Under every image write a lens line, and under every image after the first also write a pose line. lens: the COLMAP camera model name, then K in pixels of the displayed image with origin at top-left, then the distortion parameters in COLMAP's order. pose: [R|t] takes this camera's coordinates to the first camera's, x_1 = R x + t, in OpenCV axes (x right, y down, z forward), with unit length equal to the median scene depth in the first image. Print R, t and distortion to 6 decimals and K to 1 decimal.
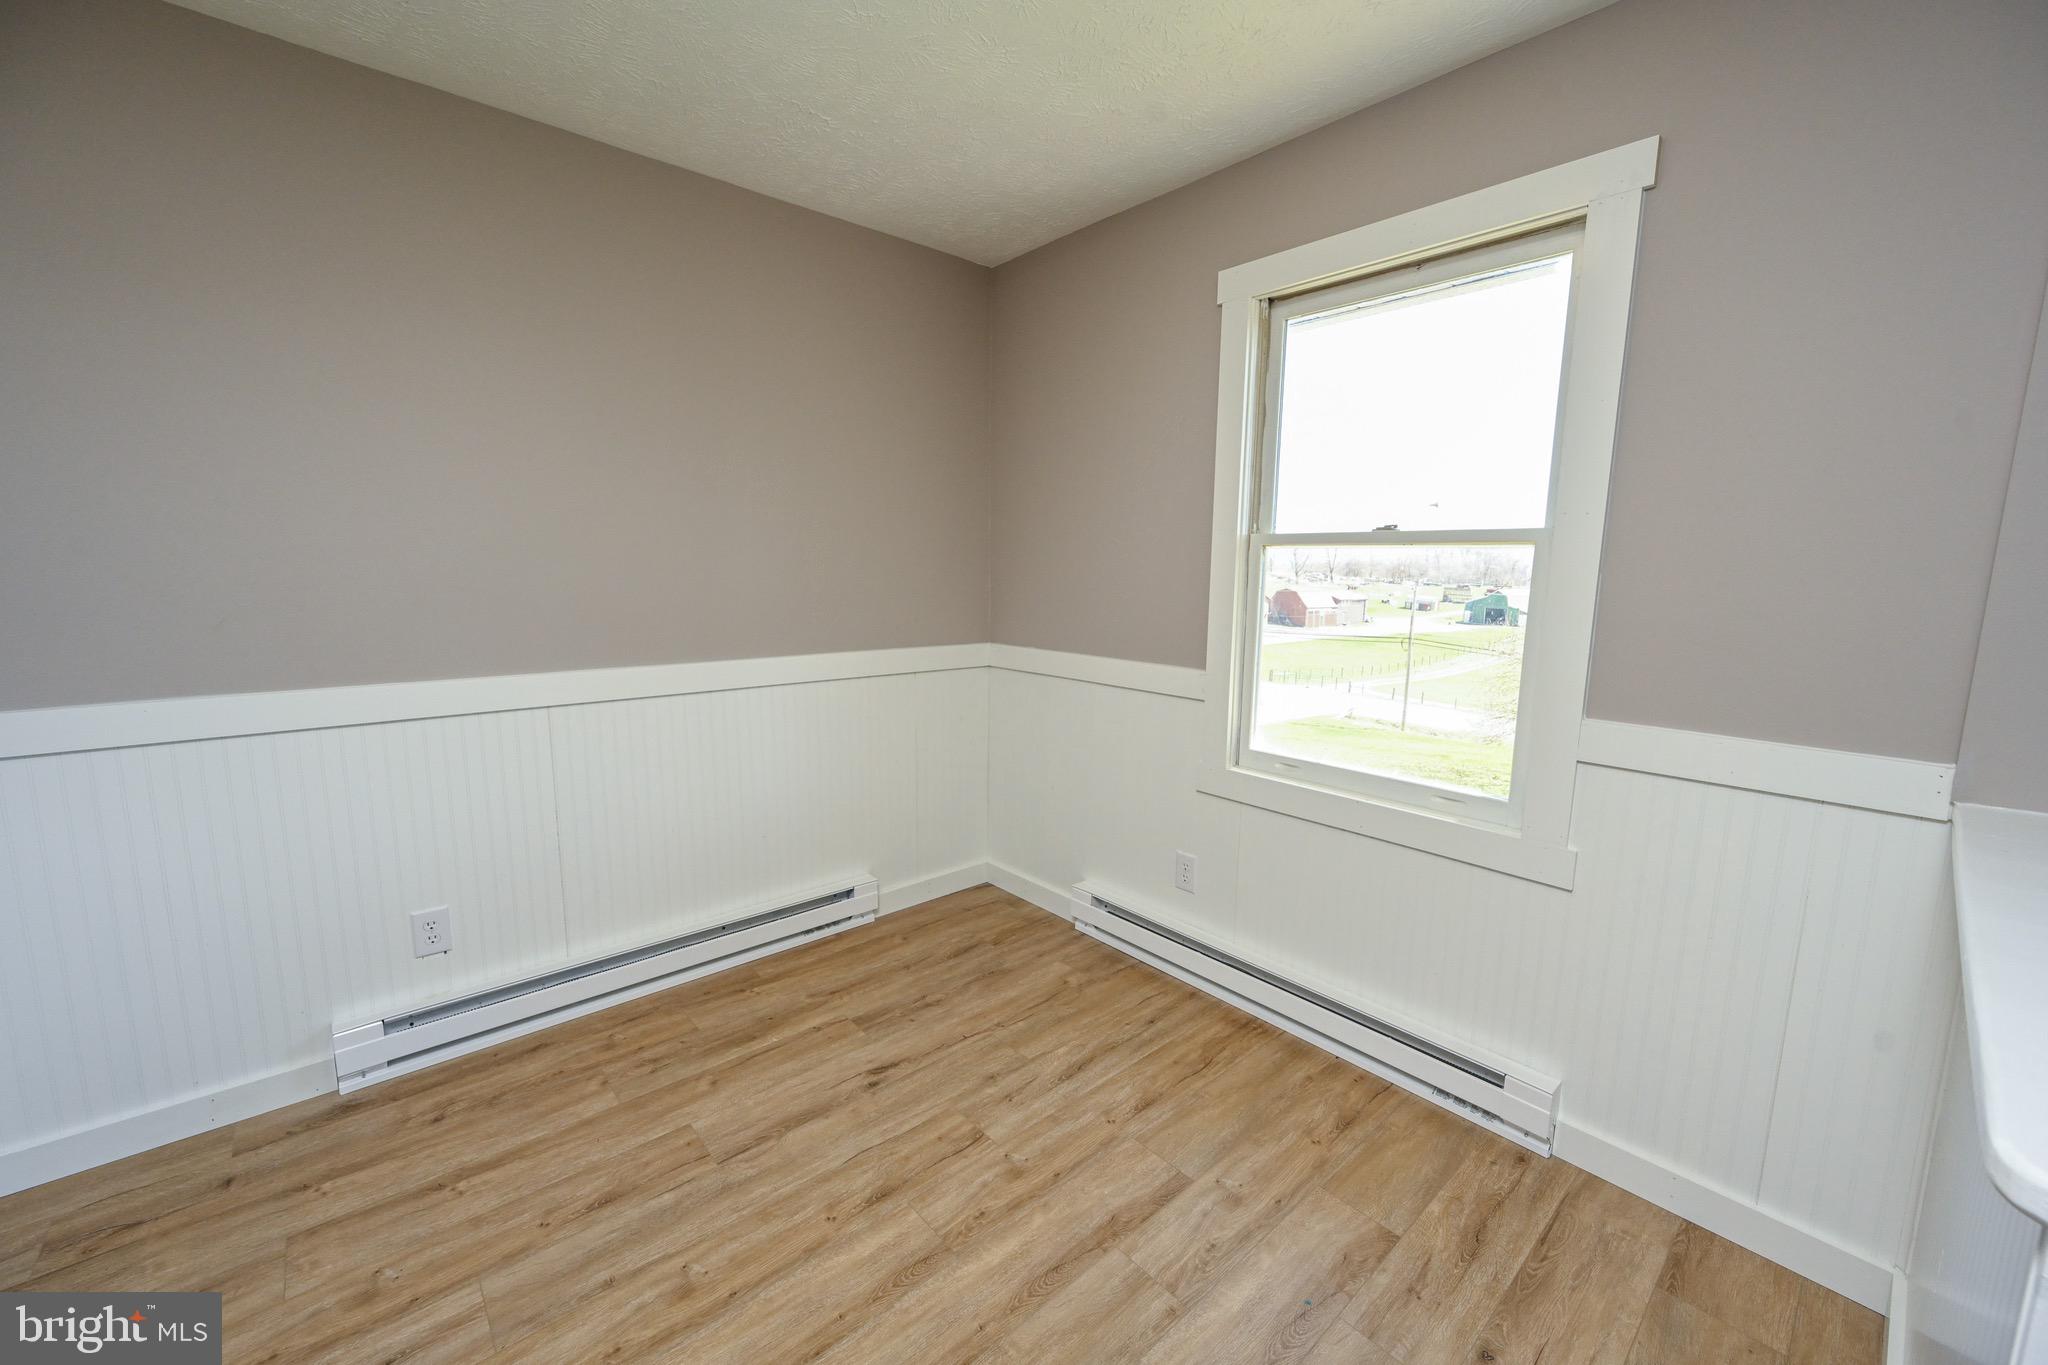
lens RADIAL K [[808.3, 0, 1024.0], [0, 808.3, 682.5], [0, 0, 1]] dist [0.000731, 0.000211]
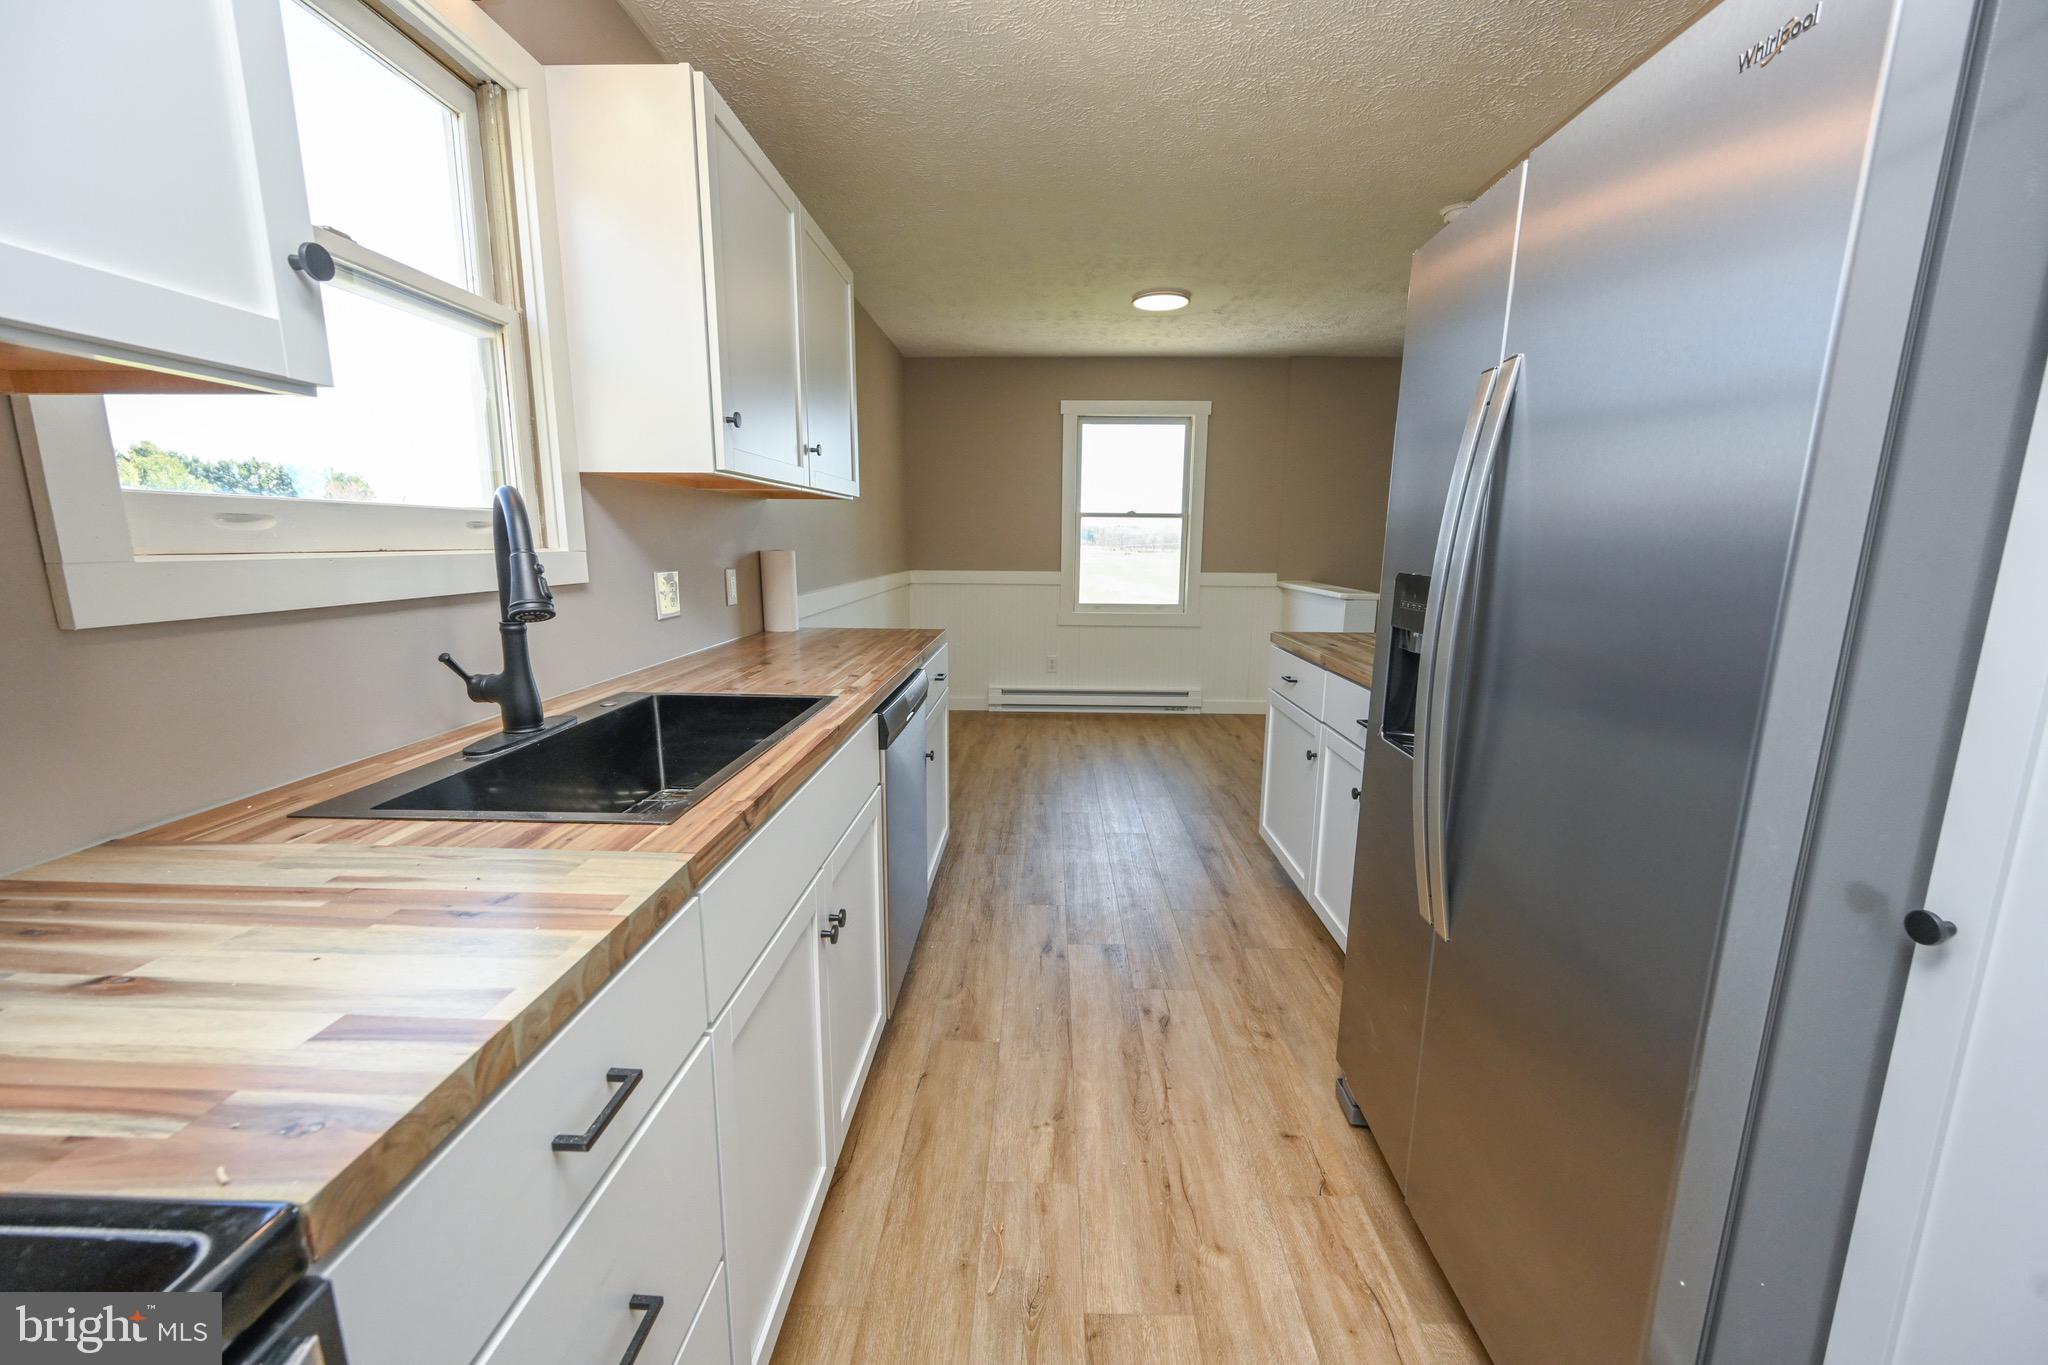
lens RADIAL K [[808.3, 0, 1024.0], [0, 808.3, 682.5], [0, 0, 1]] dist [0.000731, 0.000211]
pose [[0.686412, -0.130537, 0.715401, -1.894066], [0.104891, 0.991242, 0.080228, 0.126392], [-0.719608, 0.019970, 0.694093, -0.638041]]
